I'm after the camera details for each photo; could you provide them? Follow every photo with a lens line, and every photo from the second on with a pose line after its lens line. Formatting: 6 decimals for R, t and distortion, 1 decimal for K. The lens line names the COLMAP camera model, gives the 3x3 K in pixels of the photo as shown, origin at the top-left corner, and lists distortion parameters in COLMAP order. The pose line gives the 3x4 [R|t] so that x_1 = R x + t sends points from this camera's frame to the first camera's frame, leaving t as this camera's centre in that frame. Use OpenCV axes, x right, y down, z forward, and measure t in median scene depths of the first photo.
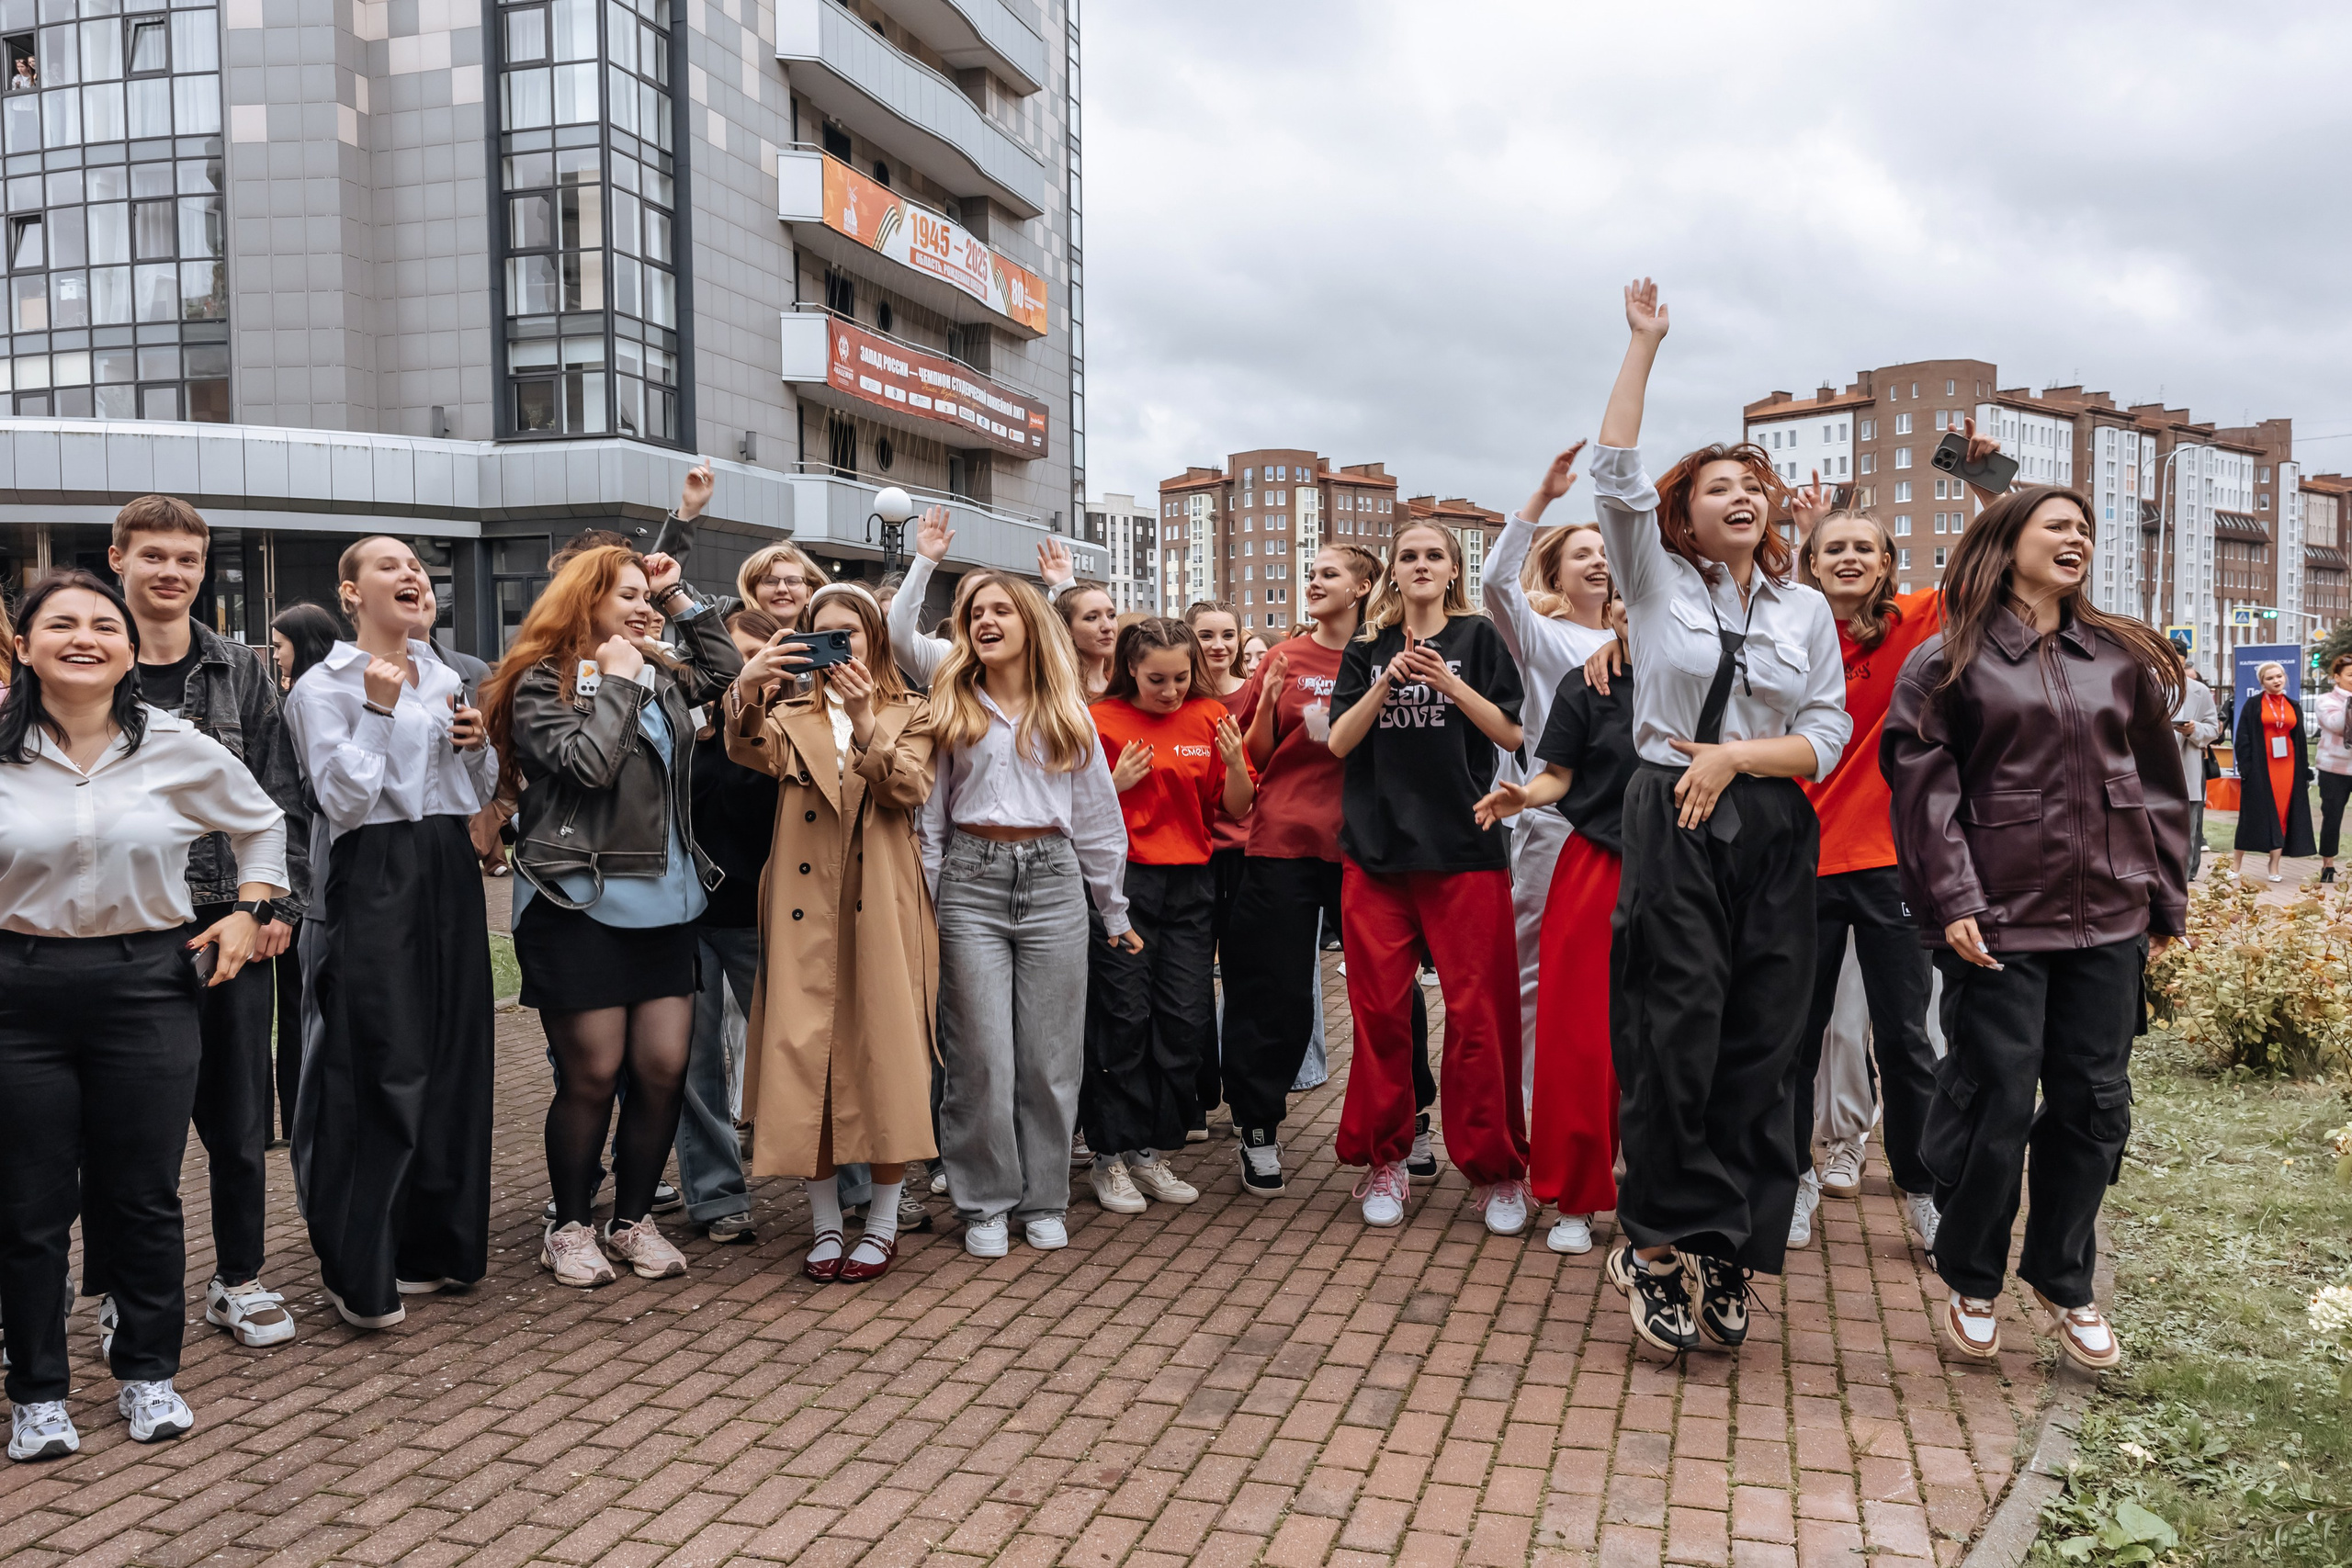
lens RADIAL K [[1880.7, 0, 1173.1], [0, 1880.7, 774.7], [0, 0, 1]] dist [0.012409, 0.024459]
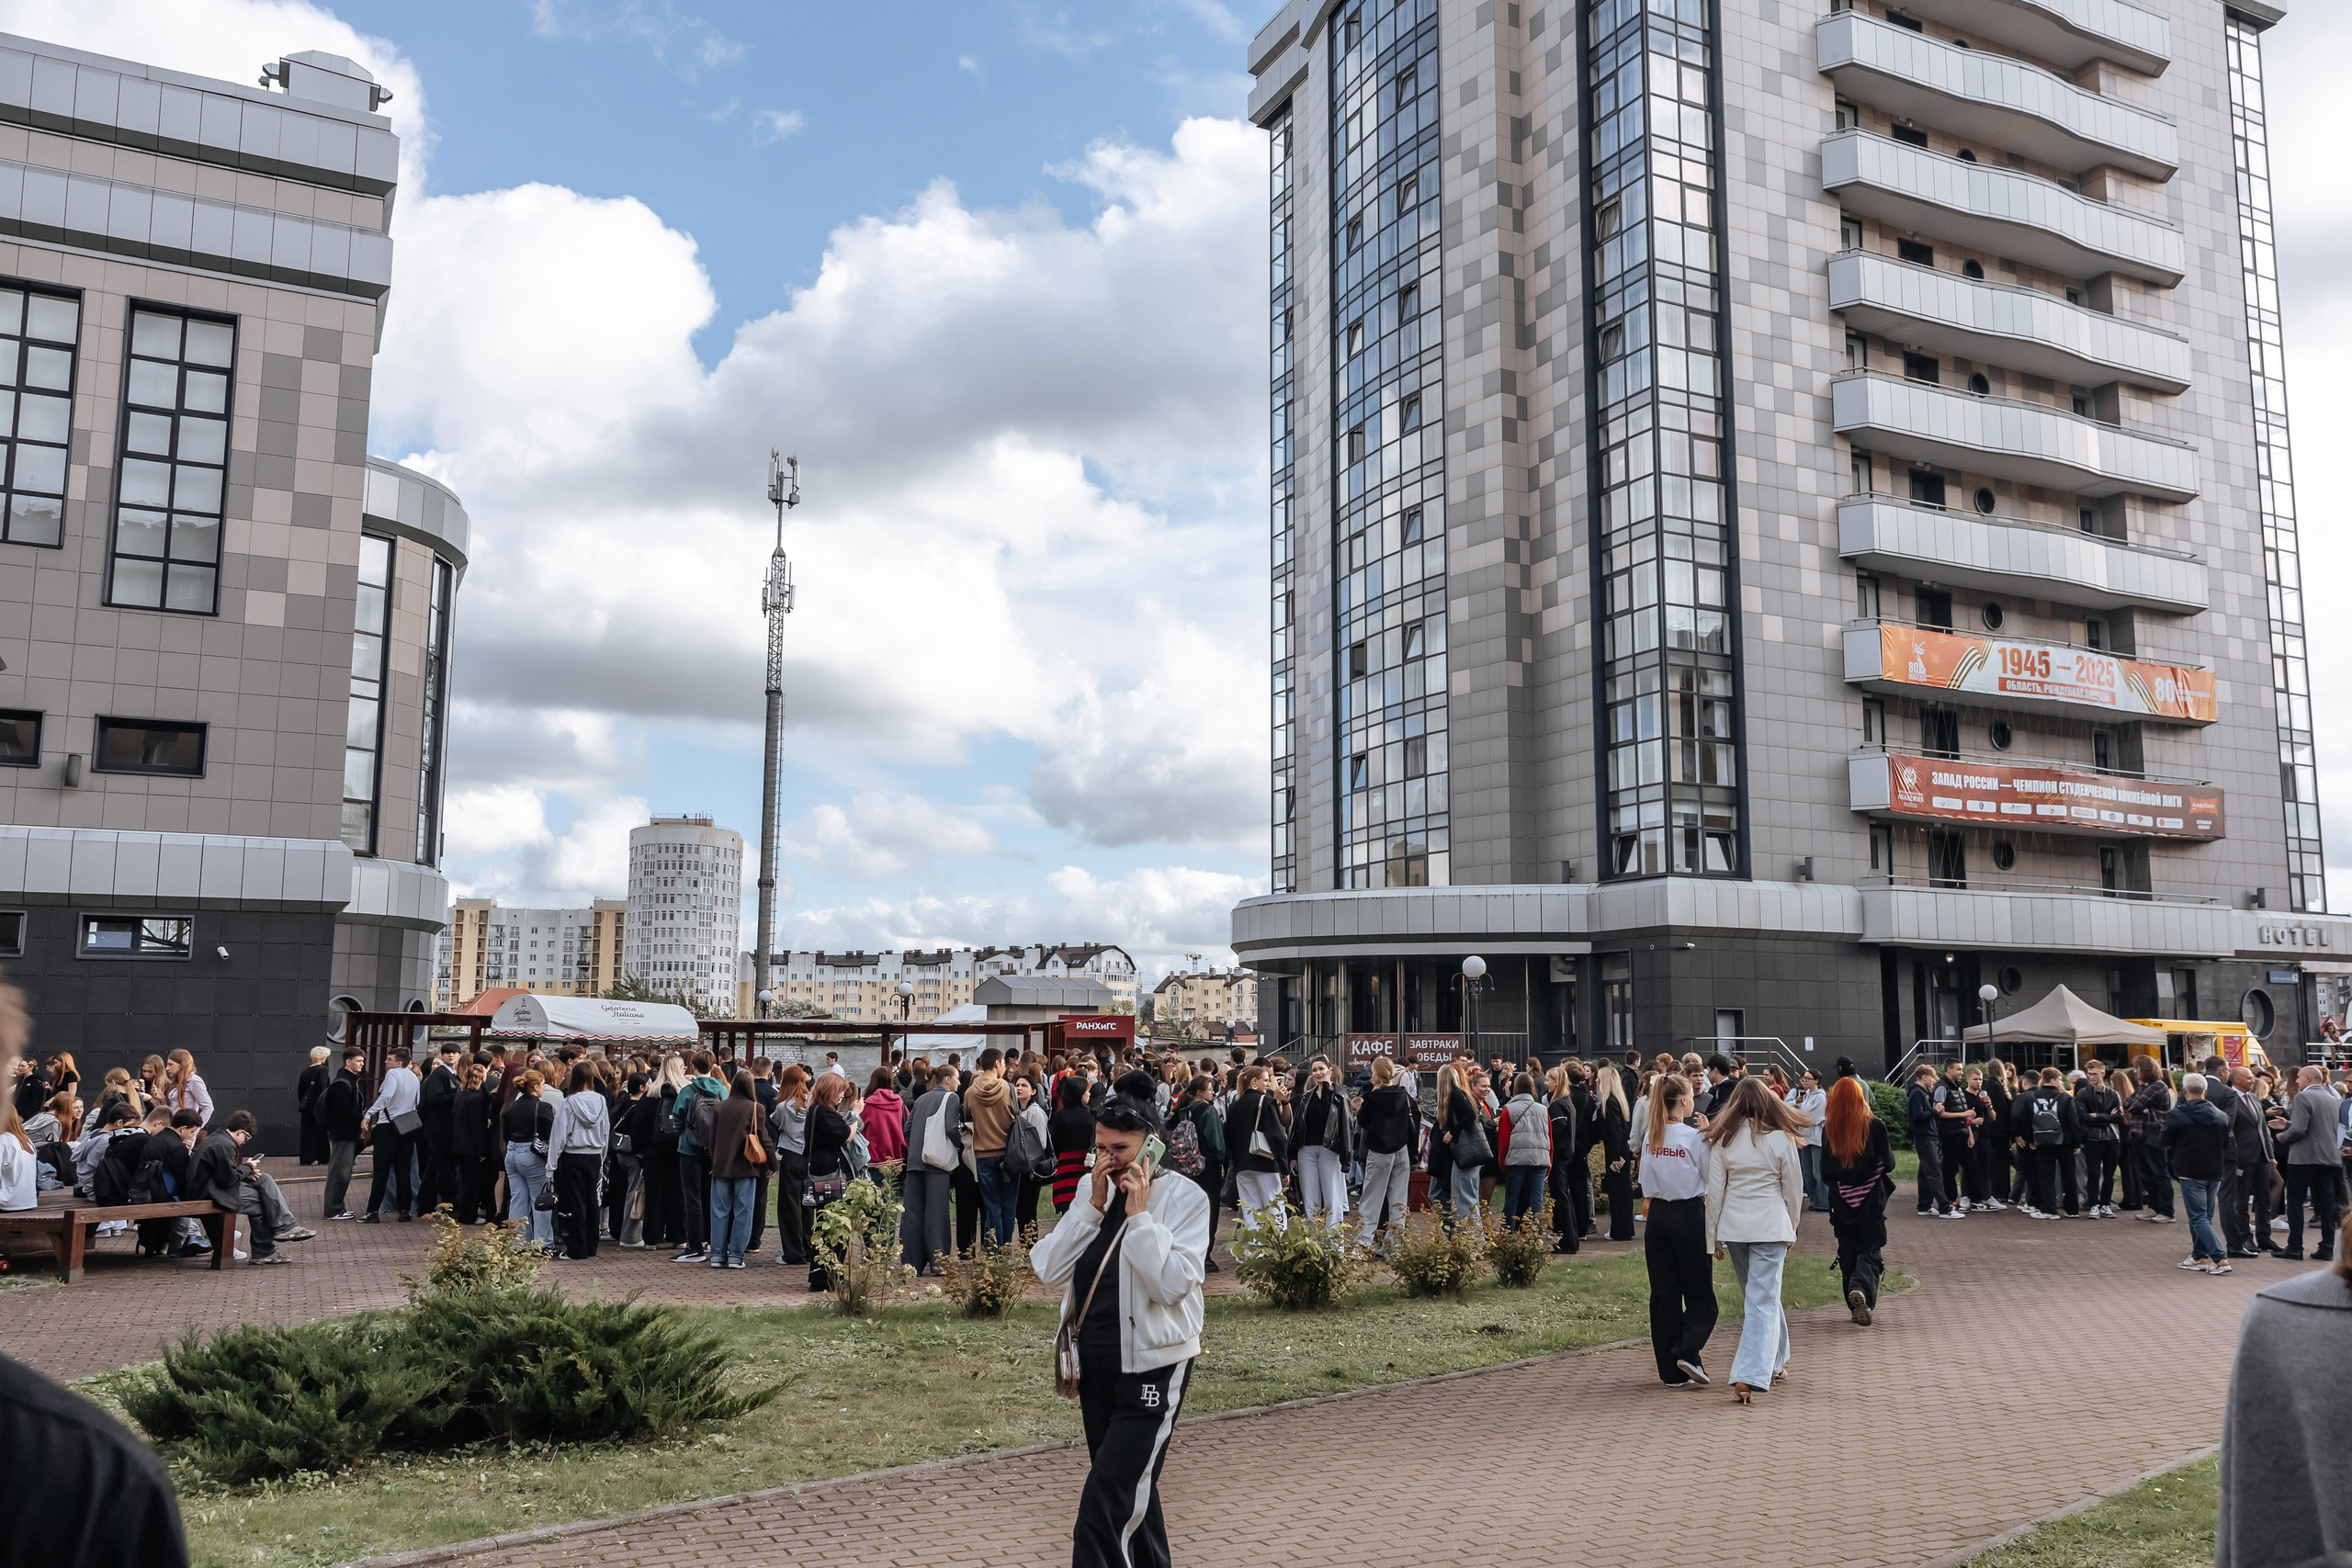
lens RADIAL K [[1880.7, 0, 1178.5], [0, 1880.7, 793.0], [0, 0, 1]] dist [0.012409, 0.024459]
pose [[0.706380, -0.095659, -0.701339, 0.377658], [-0.035563, 0.984778, -0.170138, 0.002139], [0.706938, 0.145124, 0.692226, -0.167383]]
